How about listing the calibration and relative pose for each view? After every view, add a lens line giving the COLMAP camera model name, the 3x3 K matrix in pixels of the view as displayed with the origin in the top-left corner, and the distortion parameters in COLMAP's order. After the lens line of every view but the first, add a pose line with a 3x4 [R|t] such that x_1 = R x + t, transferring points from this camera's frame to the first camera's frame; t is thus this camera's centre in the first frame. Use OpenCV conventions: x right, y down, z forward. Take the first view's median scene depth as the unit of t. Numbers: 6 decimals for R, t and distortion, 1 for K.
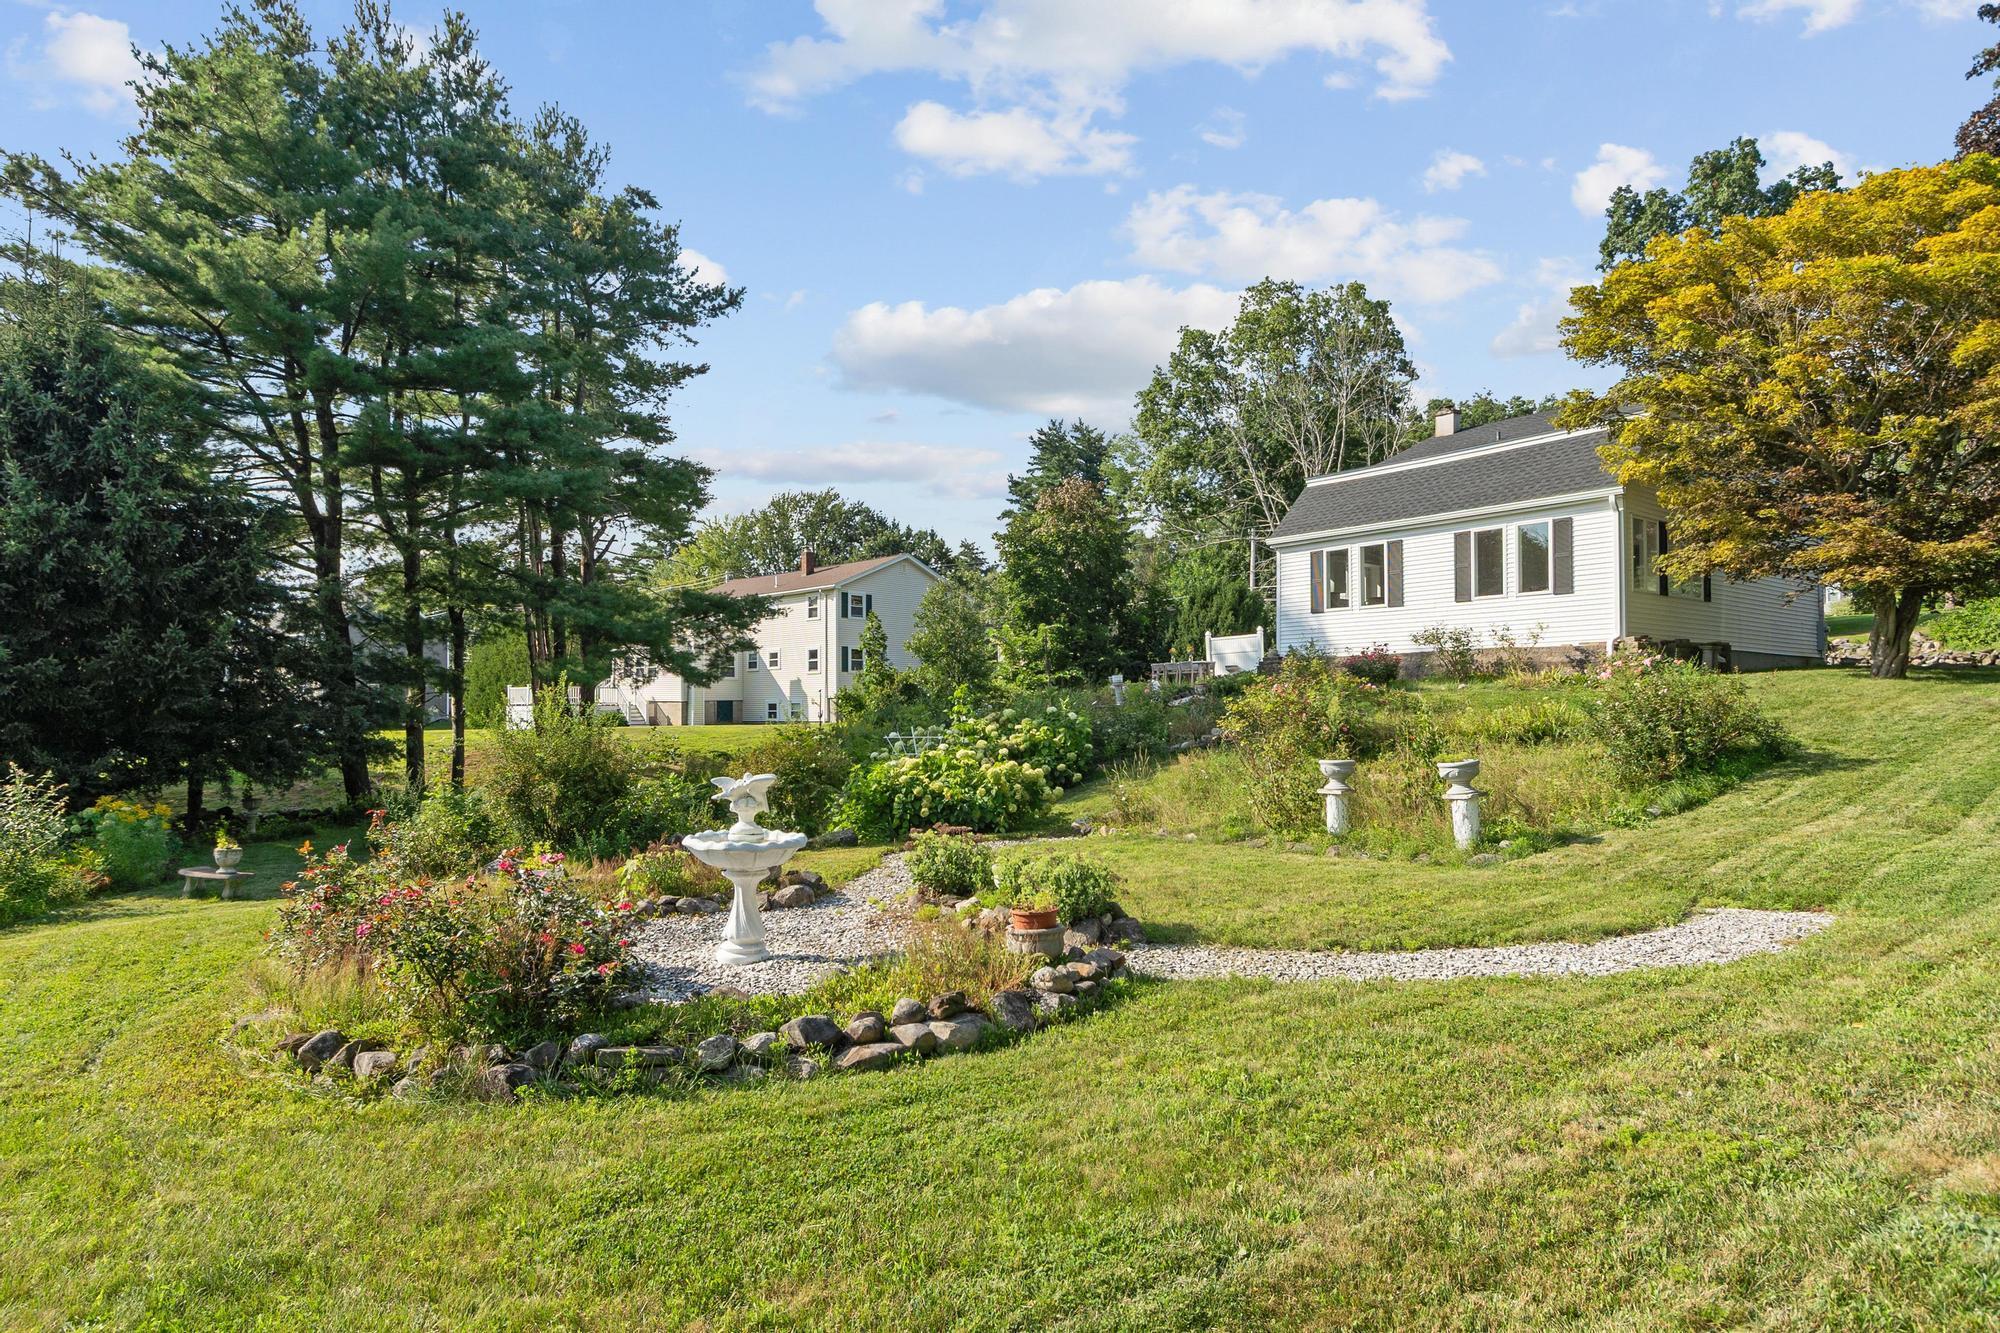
lens RADIAL K [[1153.4, 0, 1000.0], [0, 1153.4, 666.5], [0, 0, 1]] dist [-0.010286, 0.001443]
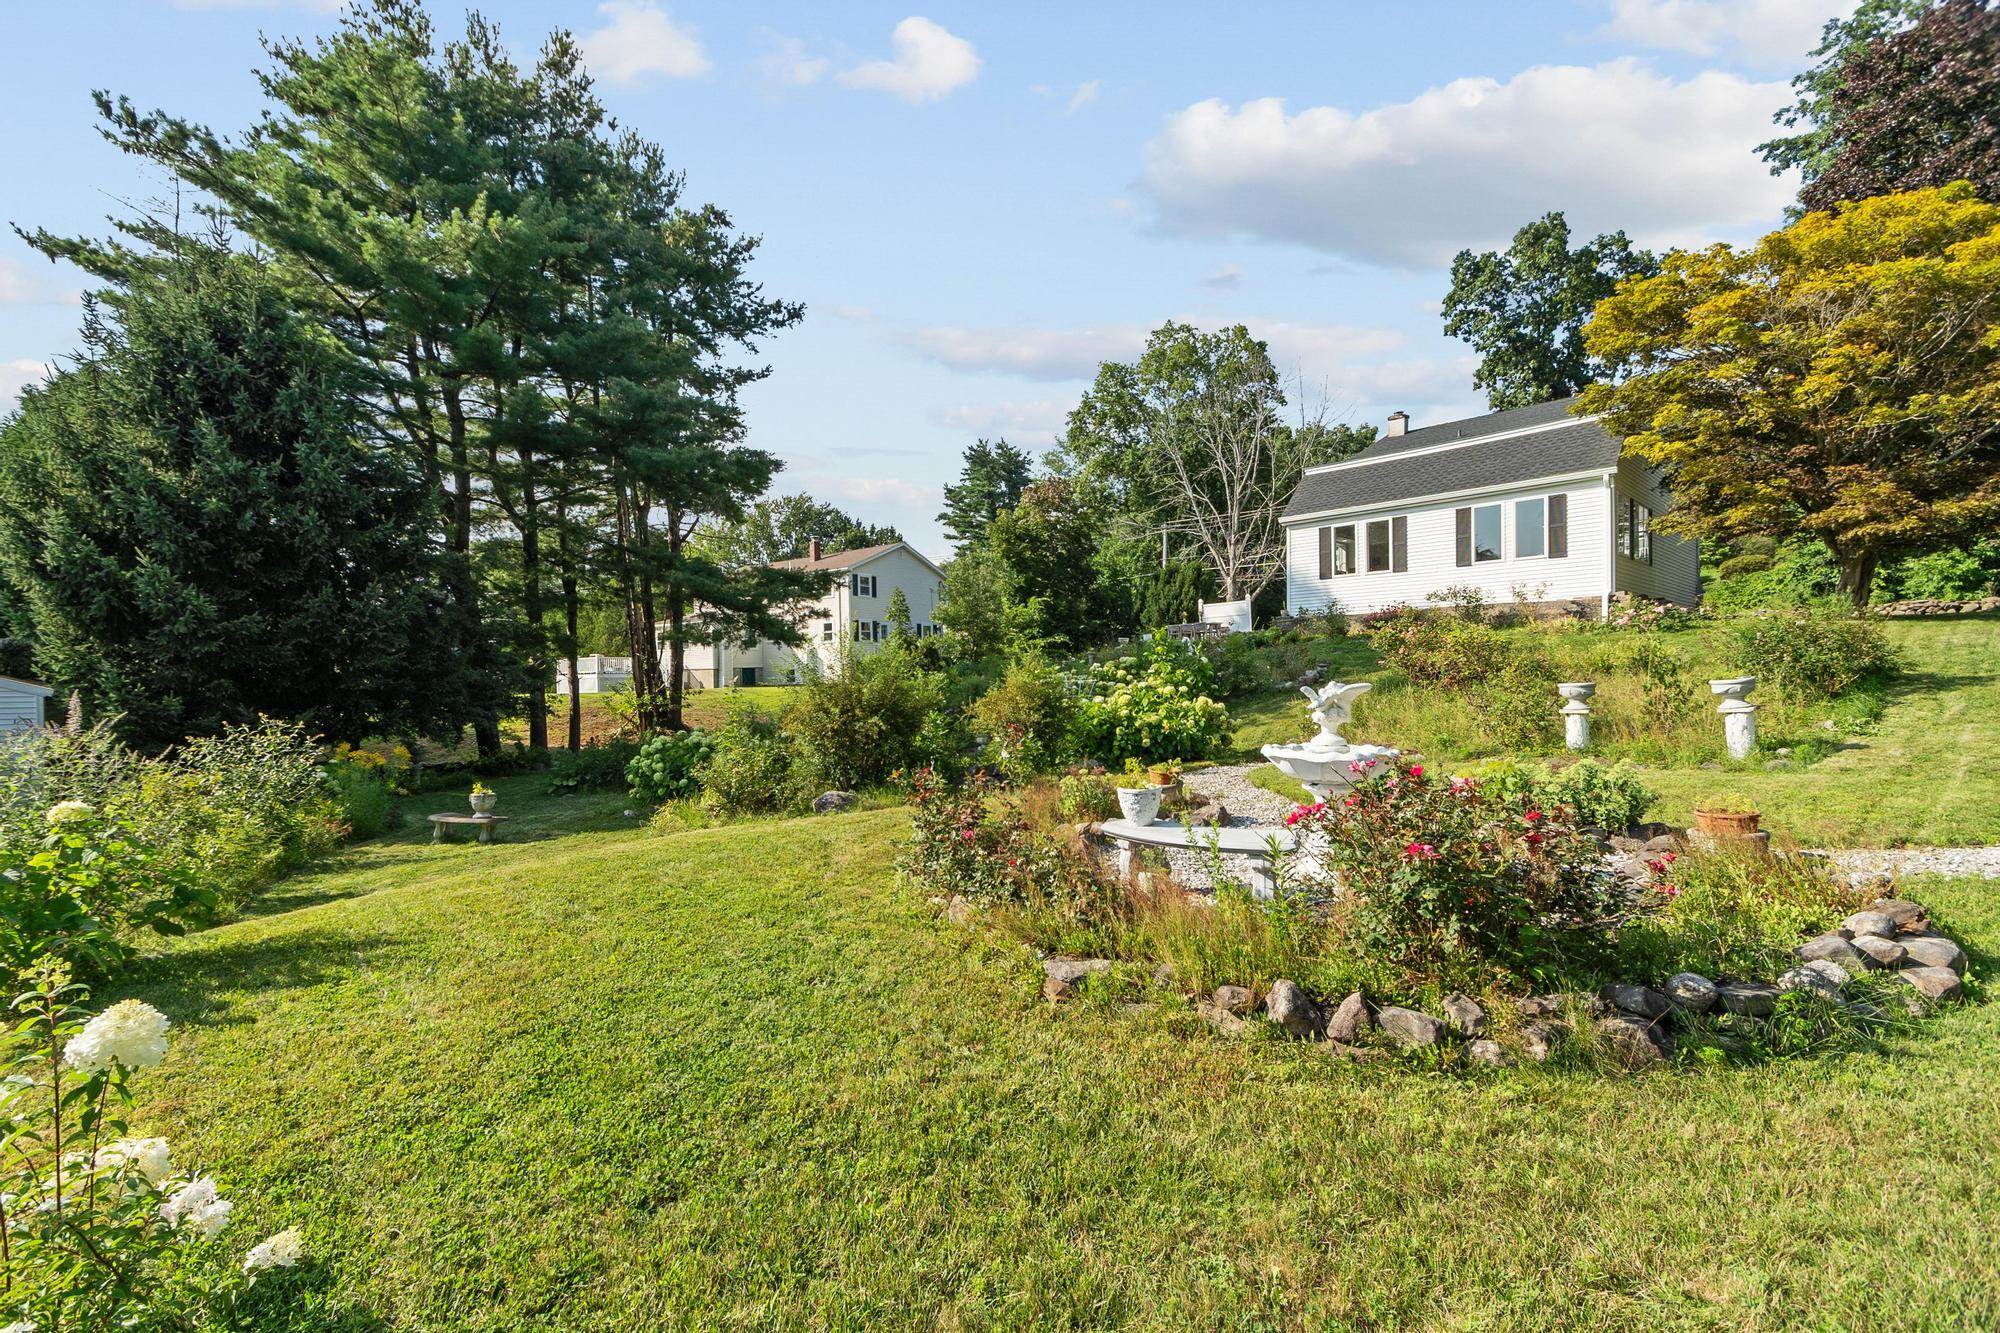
lens RADIAL K [[924.9, 0, 1000.0], [0, 924.9, 666.5], [0, 0, 1]] dist [0.002915, -0.000070]
pose [[0.995325, -0.014454, 0.095499, -0.129376], [0.012066, 0.999601, 0.025544, 0.013223], [-0.095830, -0.024273, 0.995102, 0.060700]]
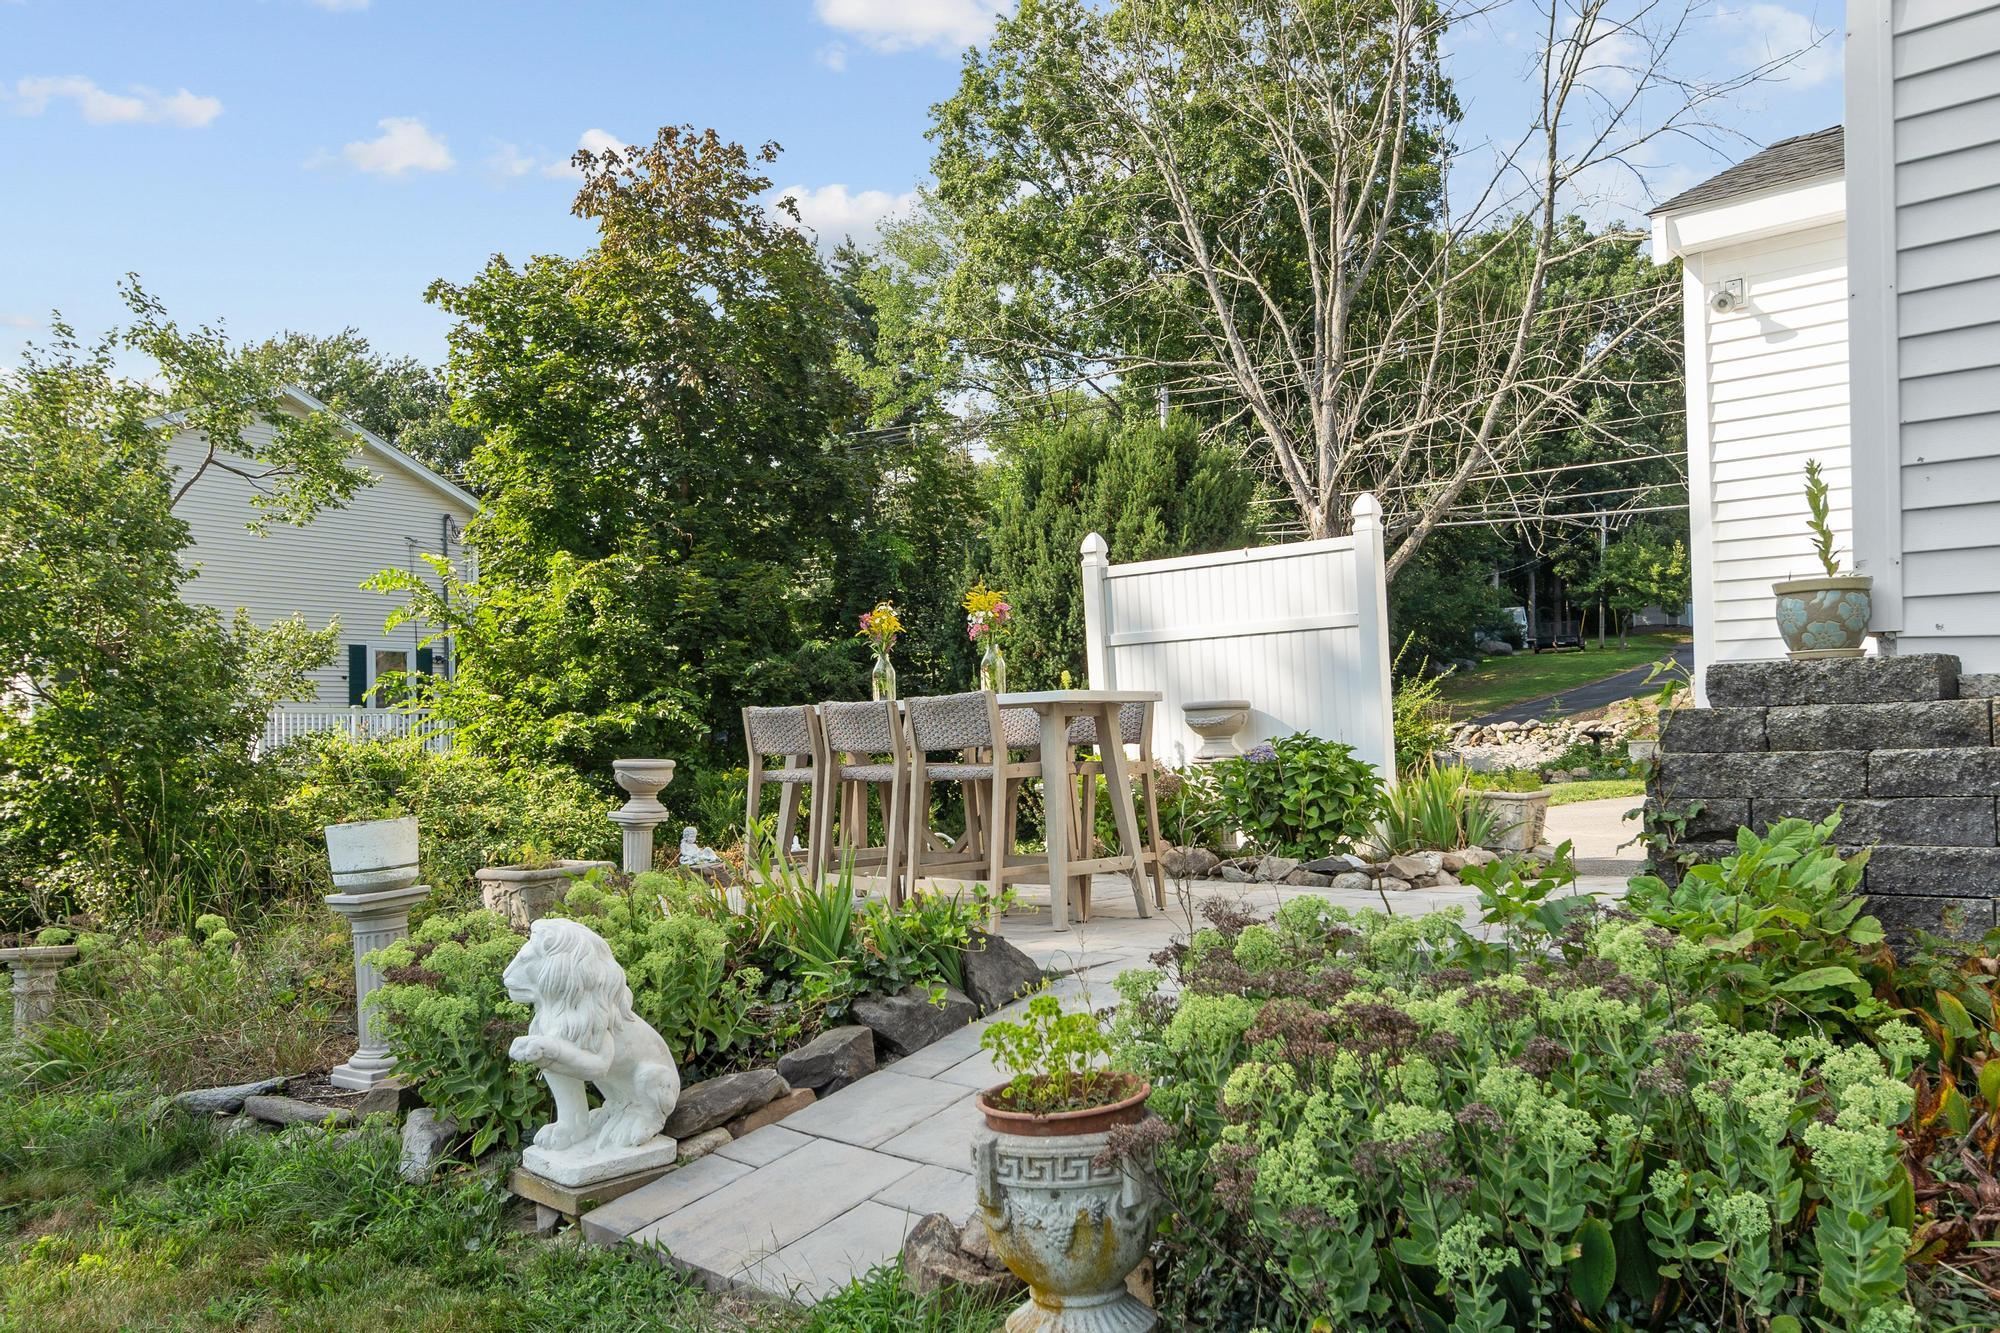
lens RADIAL K [[1659.0, 0, 1000.0], [0, 1659.0, 666.5], [0, 0, 1]] dist [0.004274, 0.001204]
pose [[0.990729, -0.006354, 0.135701, 0.132391], [0.006452, 0.999979, -0.000281, -0.007622], [-0.135697, 0.001154, 0.990750, 0.760290]]
